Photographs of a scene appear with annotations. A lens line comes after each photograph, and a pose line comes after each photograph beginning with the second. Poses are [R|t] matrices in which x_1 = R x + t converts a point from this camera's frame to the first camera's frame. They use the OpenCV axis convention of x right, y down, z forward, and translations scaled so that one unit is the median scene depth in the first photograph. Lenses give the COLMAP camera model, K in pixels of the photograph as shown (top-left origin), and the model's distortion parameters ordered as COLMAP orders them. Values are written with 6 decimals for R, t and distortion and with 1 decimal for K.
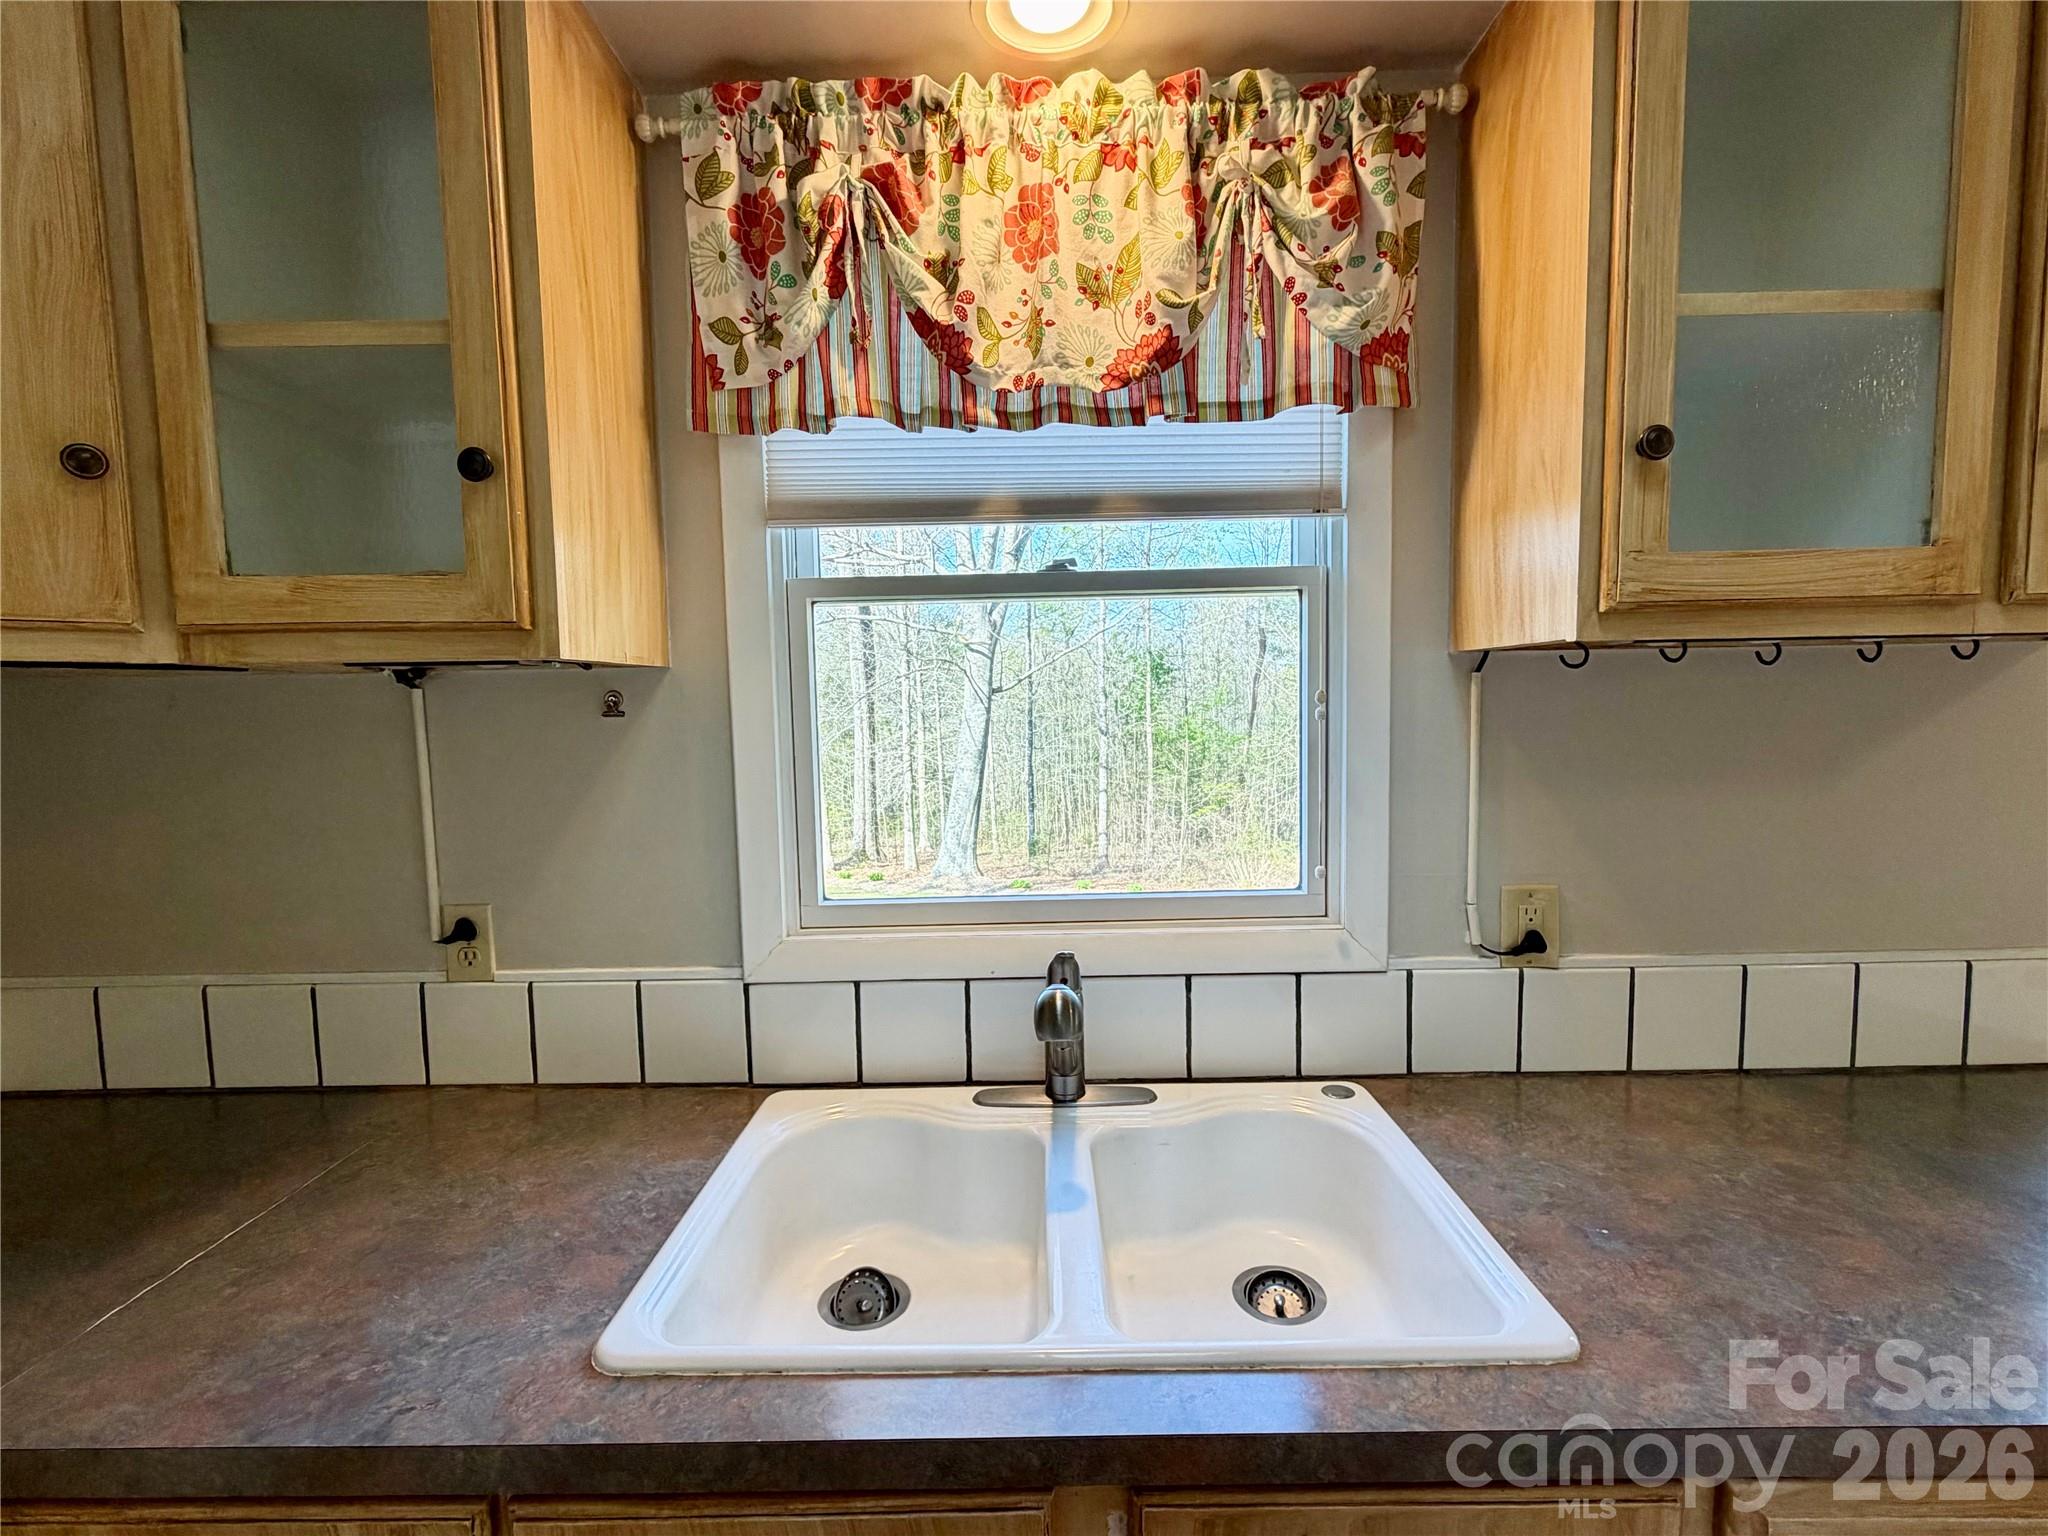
lens RADIAL K [[939.9, 0, 1026.2], [0, 939.9, 771.7], [0, 0, 1]] dist [-0.001497, 0.000008]
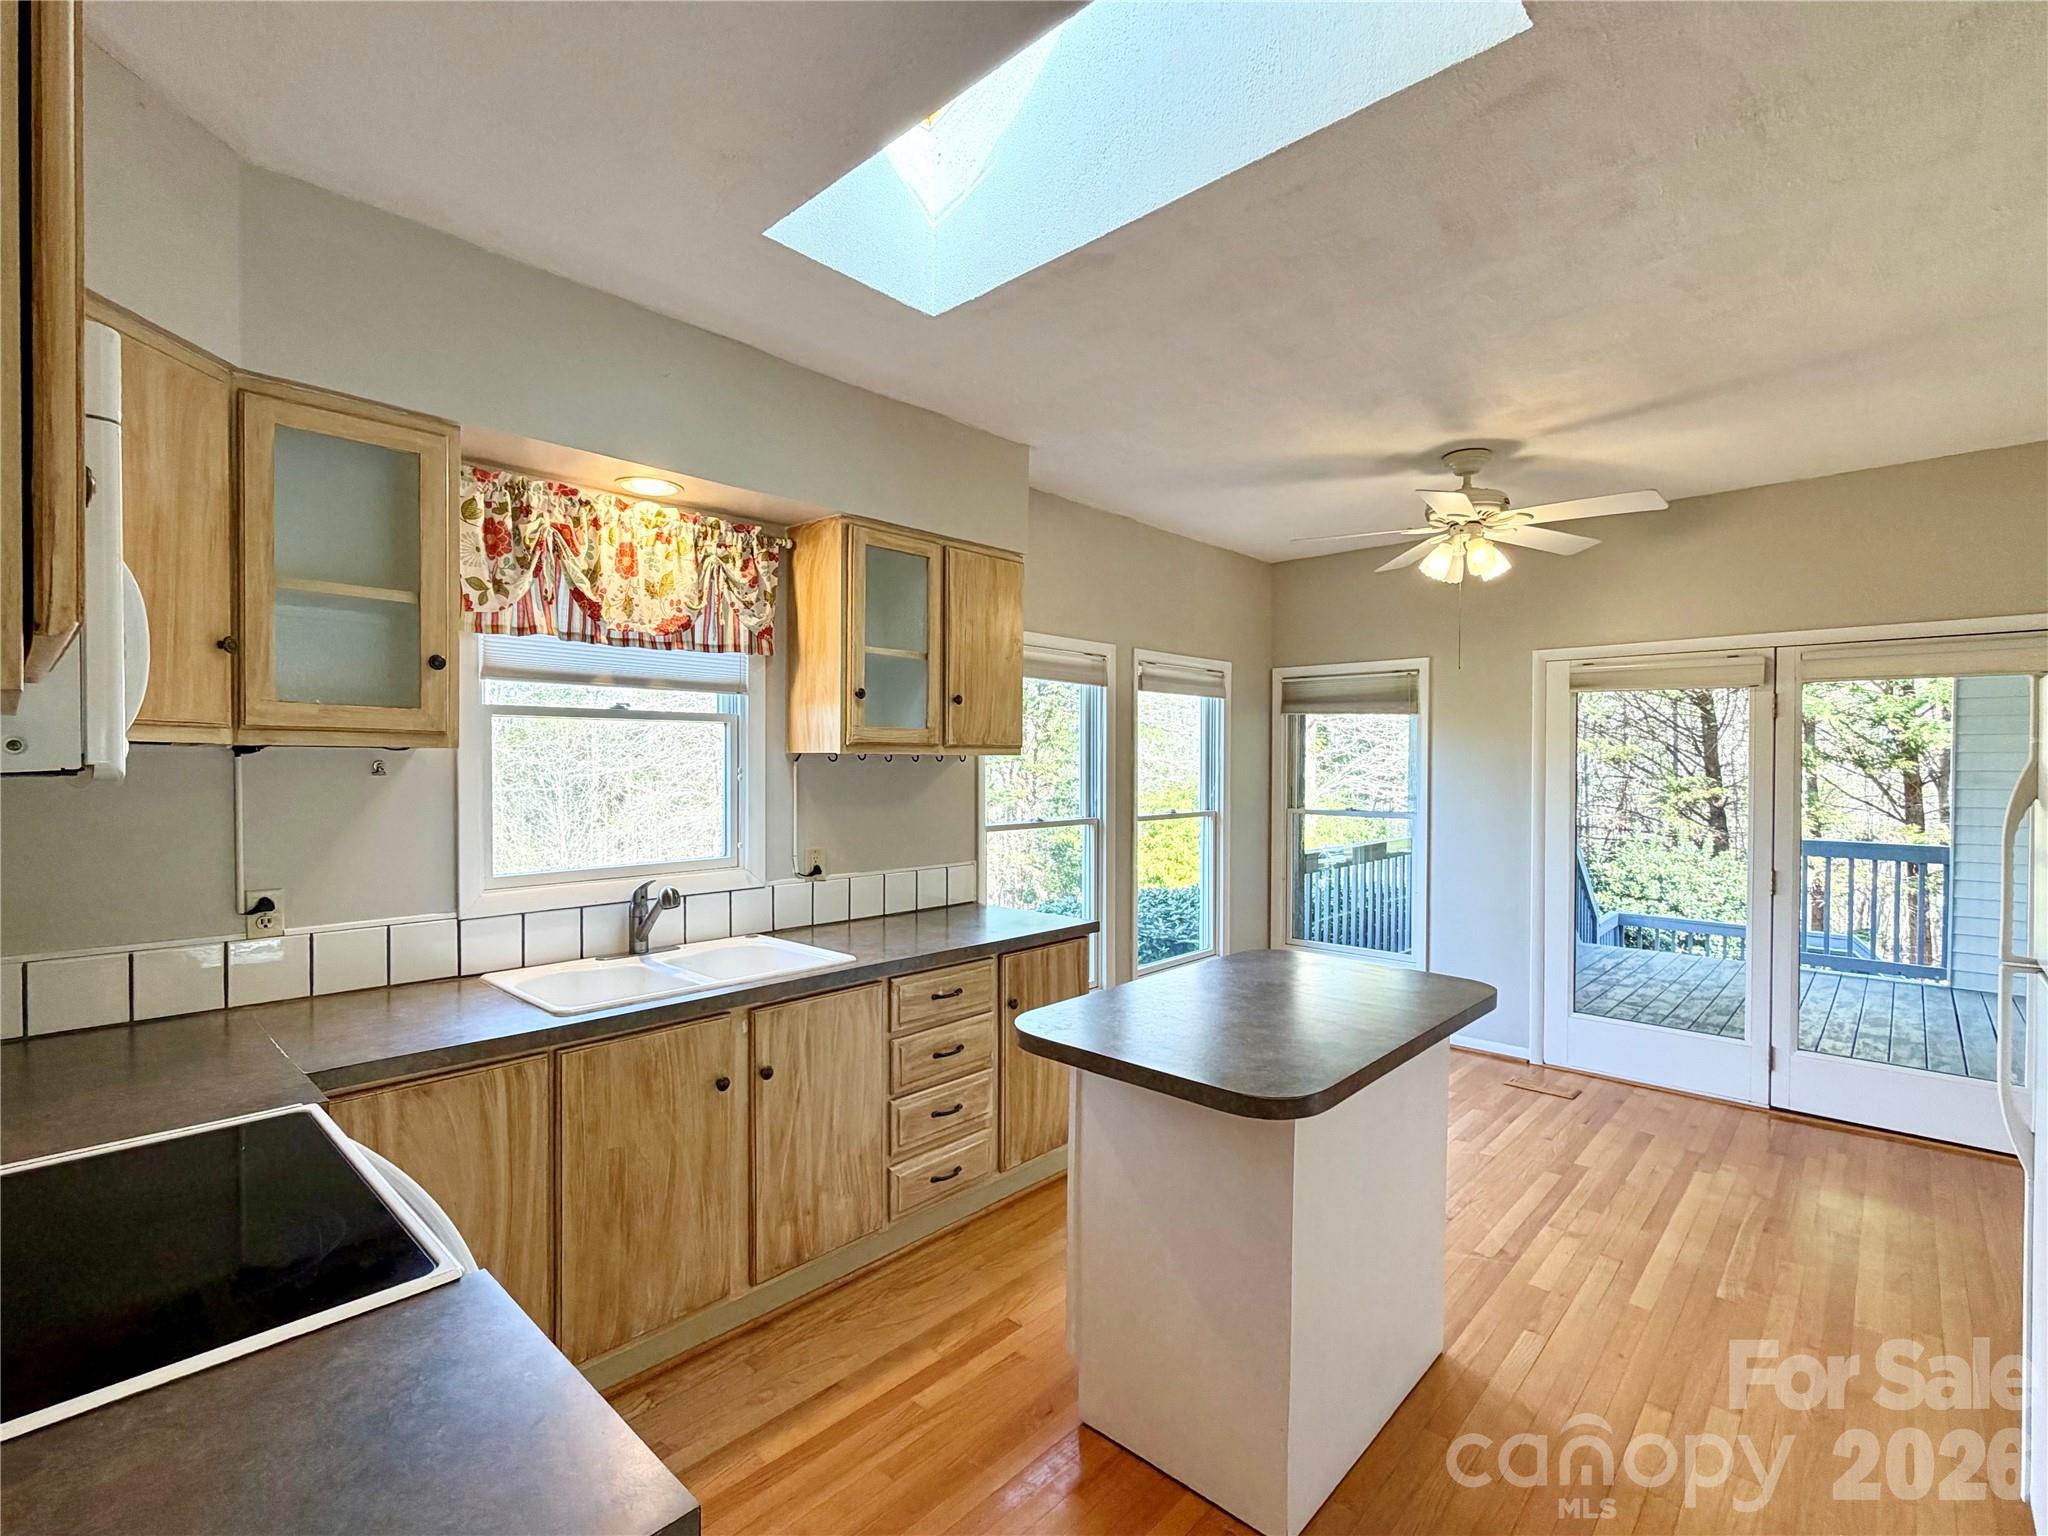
lens RADIAL K [[939.9, 0, 1029.7], [0, 939.9, 769.3], [0, 0, 1]] dist [-0.001497, 0.000008]
pose [[0.670812, 0.016587, 0.741442, -1.011096], [0.039387, 0.997542, -0.057952, 0.088247], [-0.740581, 0.068078, 0.668509, -1.192286]]
